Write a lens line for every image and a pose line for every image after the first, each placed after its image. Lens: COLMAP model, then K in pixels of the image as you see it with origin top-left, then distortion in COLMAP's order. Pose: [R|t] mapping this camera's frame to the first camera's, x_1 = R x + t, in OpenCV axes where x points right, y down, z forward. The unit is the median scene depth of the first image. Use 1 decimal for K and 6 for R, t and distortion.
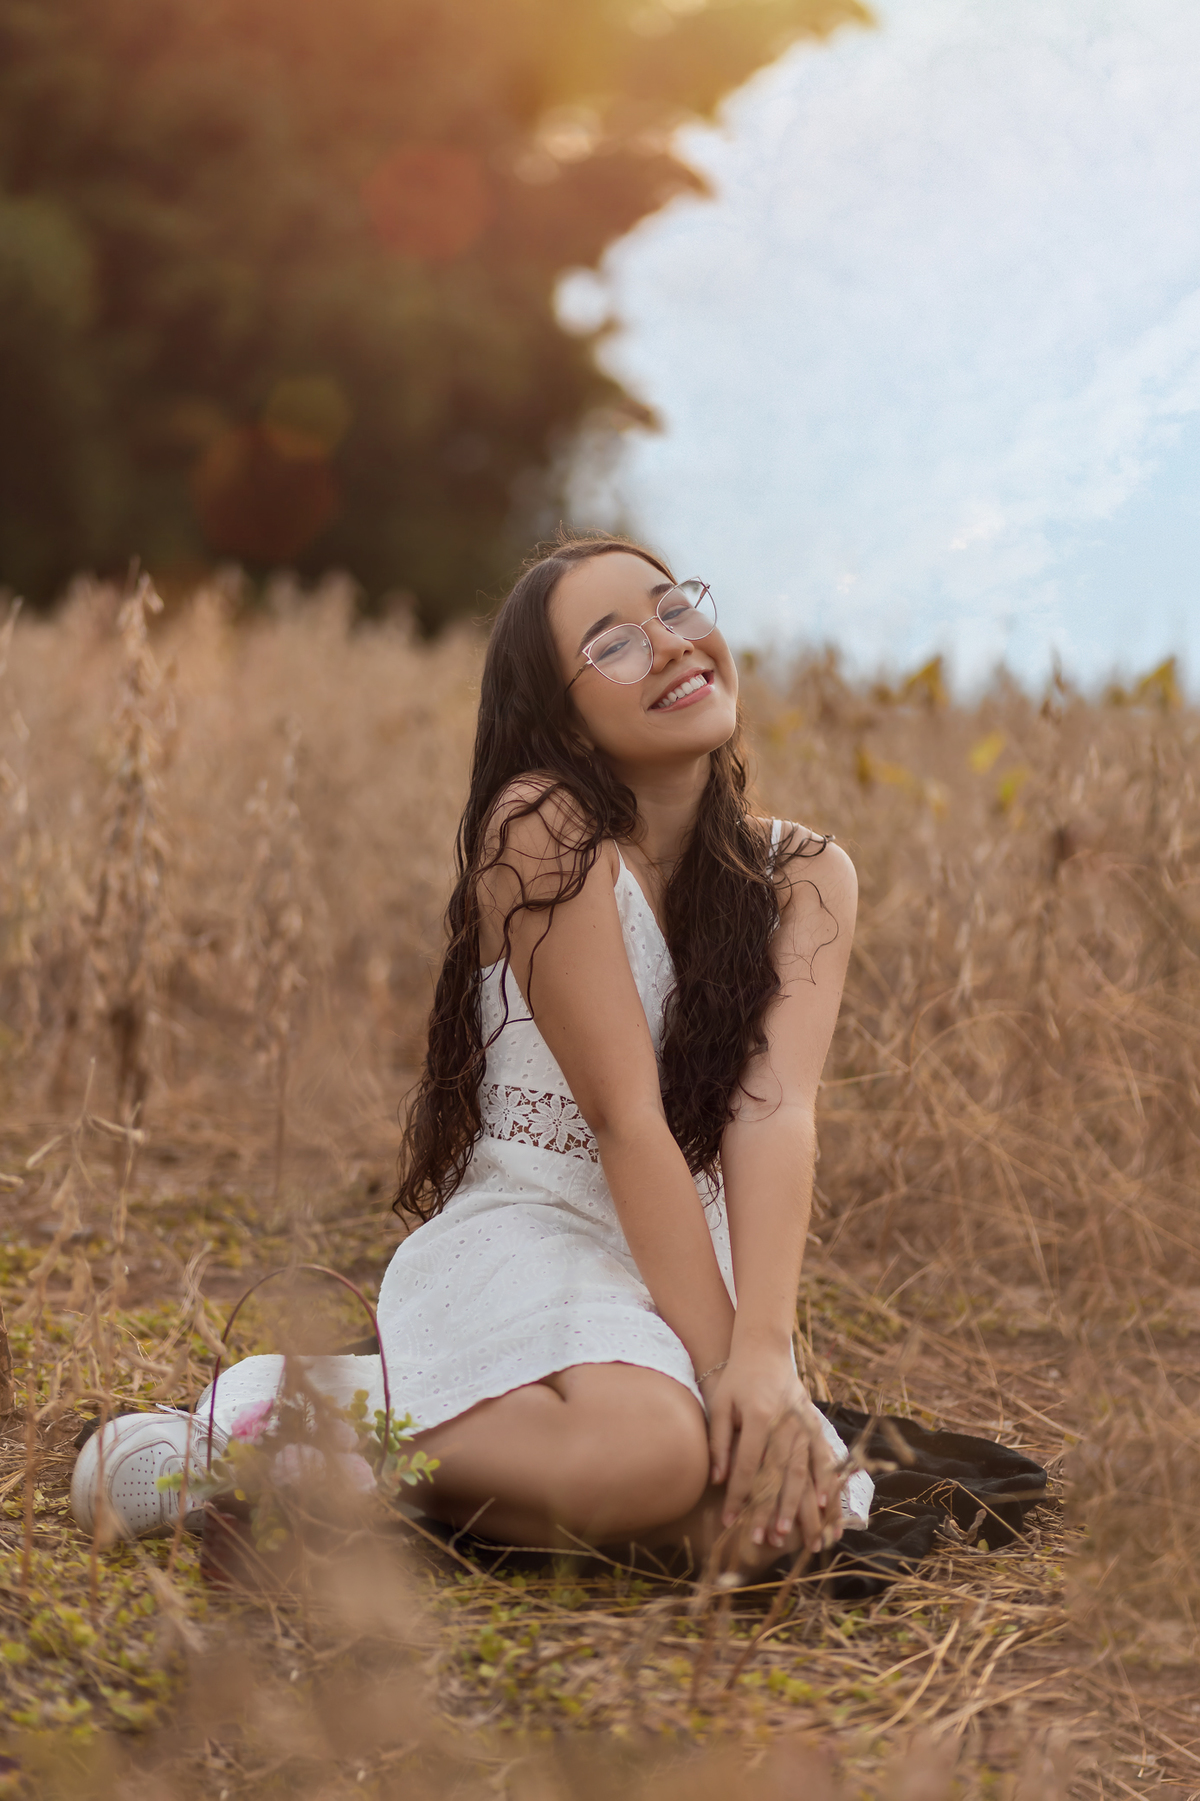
lens RADIAL K [[4319.7, 0, 600.0], [0, 4319.7, 900.5], [0, 0, 1]] dist [0.015007, 0.989380]
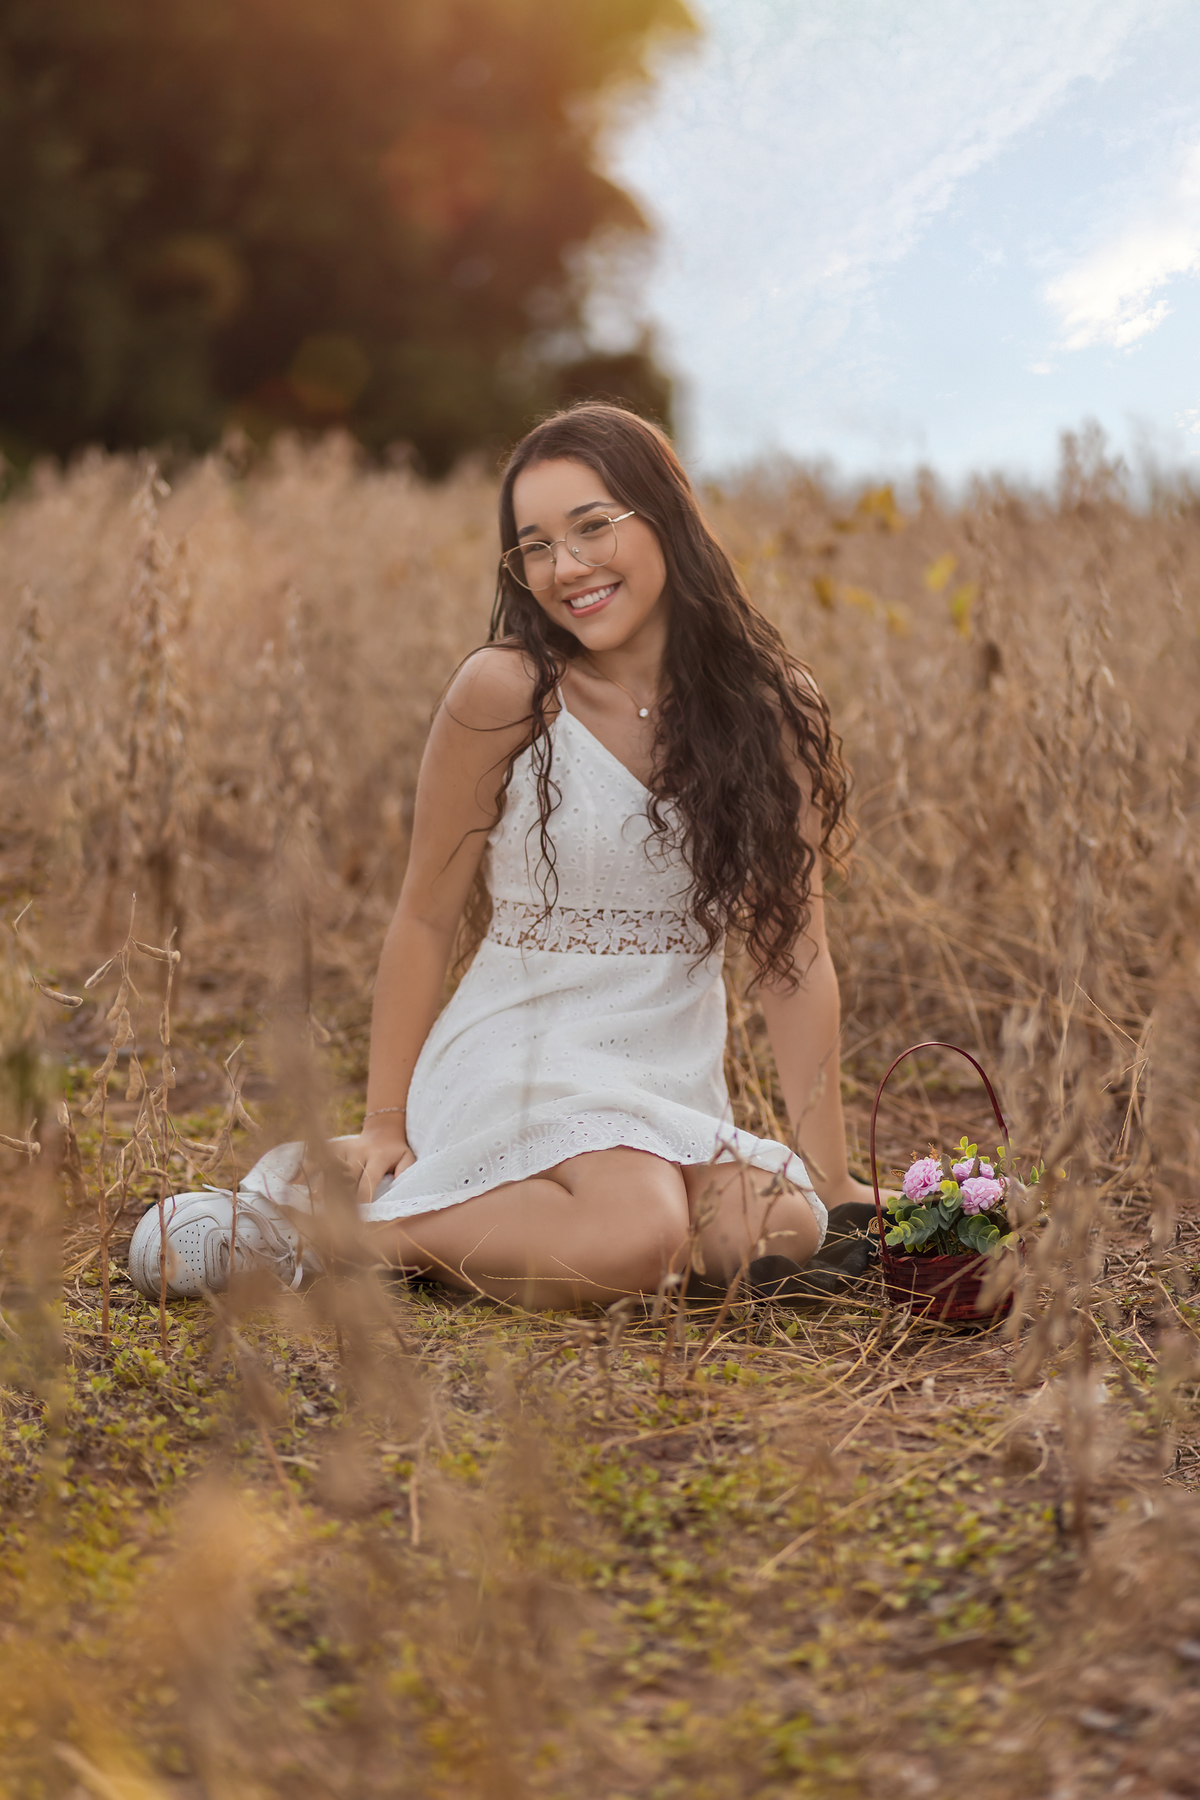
lens RADIAL K [[4370.6, 0, 600.0], [0, 4370.6, 900.0], [0, 0, 1]] dist [0.116362, -0.265582]
pose [[0.998180, -0.059393, -0.010444, 0.016421], [0.059771, 0.997388, 0.040550, -0.002177], [0.008008, -0.041100, 0.999123, -0.144056]]
